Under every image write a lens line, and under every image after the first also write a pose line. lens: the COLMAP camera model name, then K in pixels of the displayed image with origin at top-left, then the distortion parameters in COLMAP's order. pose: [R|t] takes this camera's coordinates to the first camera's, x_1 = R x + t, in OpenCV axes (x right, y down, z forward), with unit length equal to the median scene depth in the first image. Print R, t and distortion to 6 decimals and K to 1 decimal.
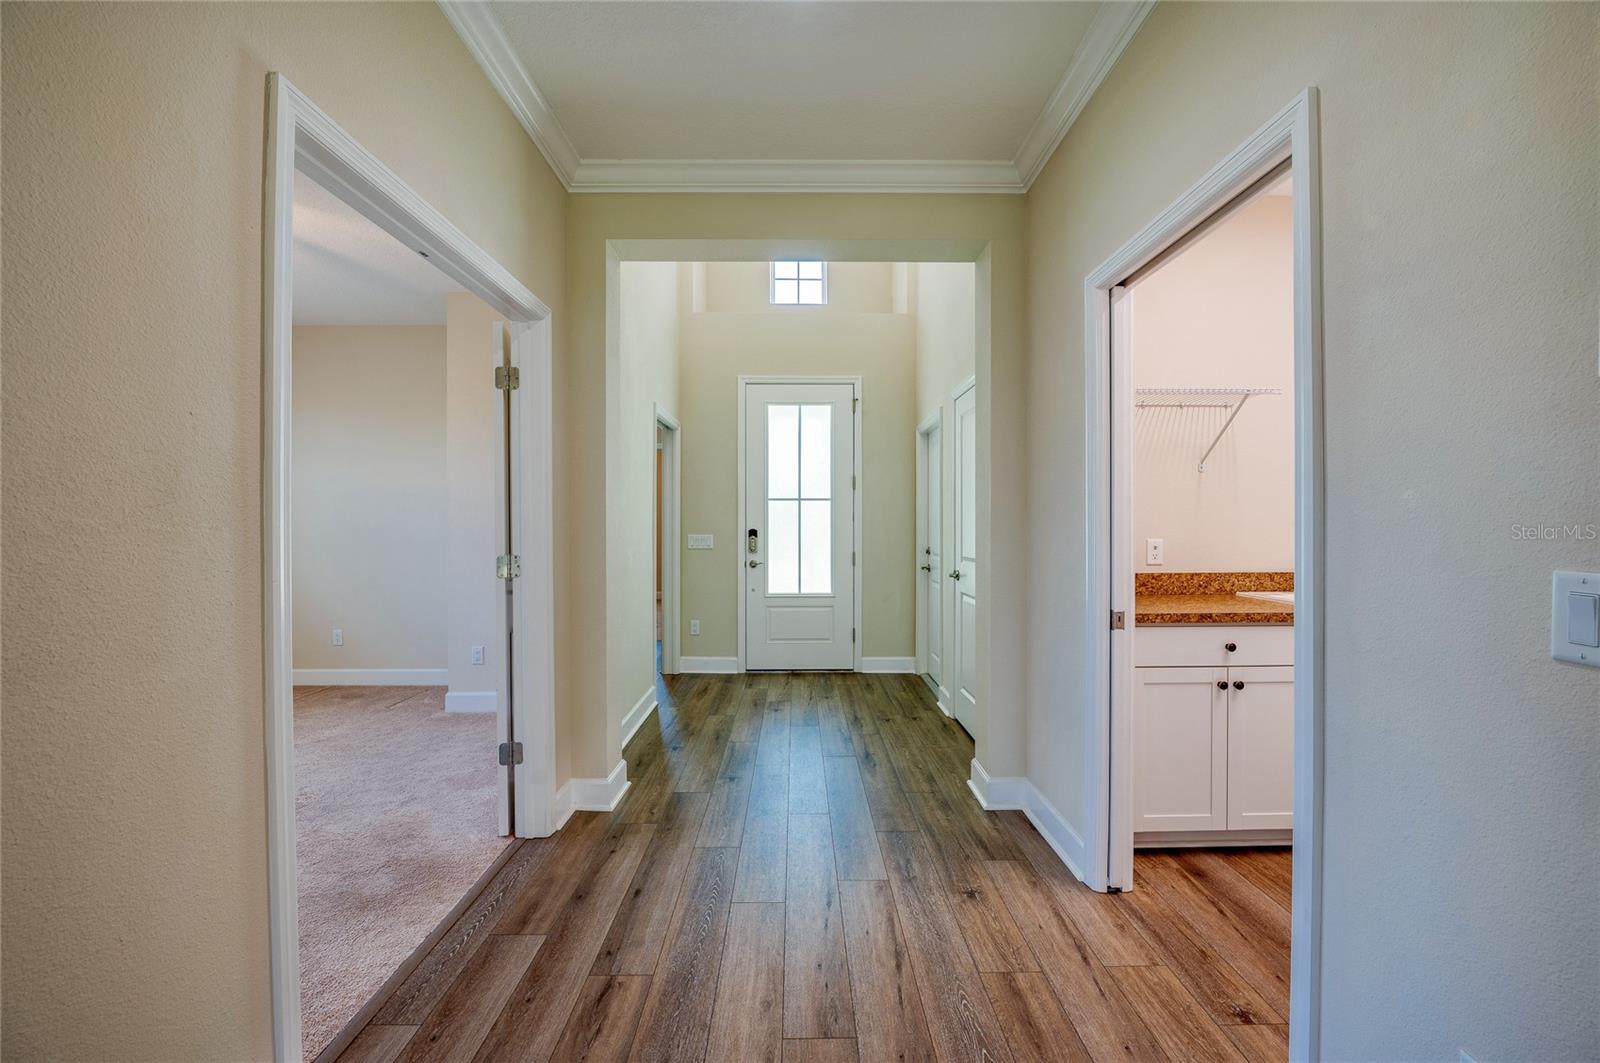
lens RADIAL K [[707.2, 0, 800.7], [0, 707.2, 528.5], [0, 0, 1]] dist [0.000703, 0.000102]
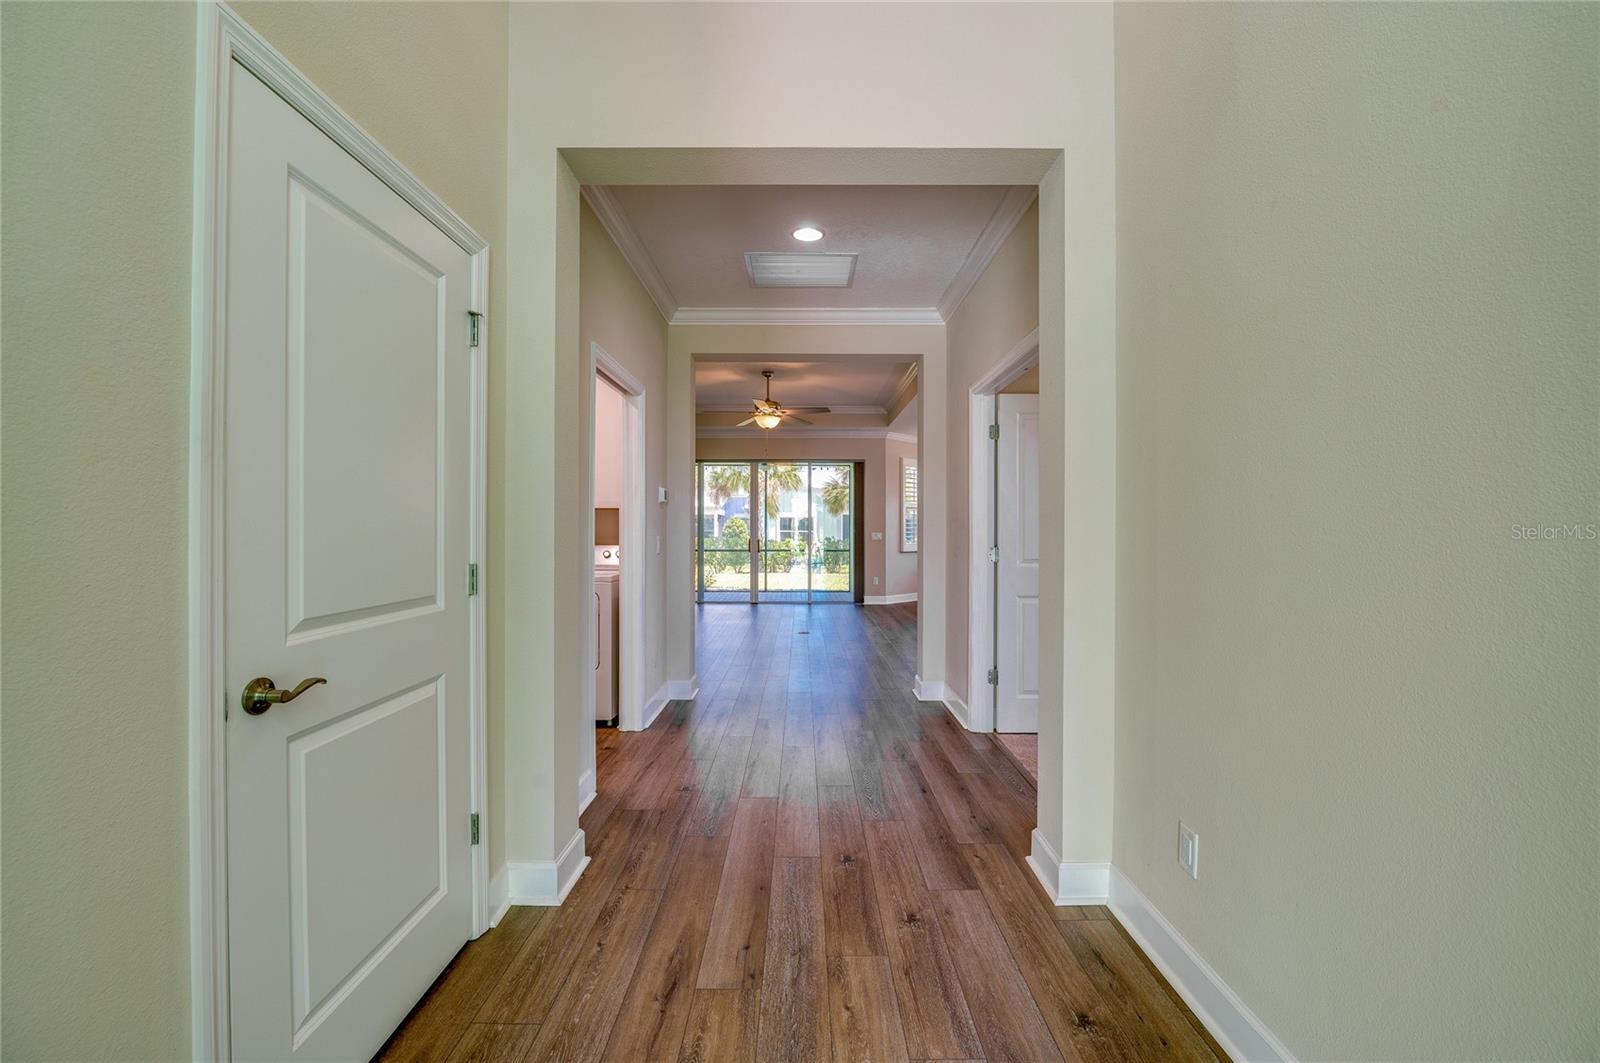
lens RADIAL K [[675.0, 0, 792.0], [0, 675.0, 530.0], [0, 0, 1]] dist [-0.008815, -0.000098]
pose [[-0.999750, -0.000859, 0.022362, -0.000722], [-0.000733, 0.999984, 0.005630, -0.004792], [-0.022366, 0.005612, -0.999734, 2.119915]]
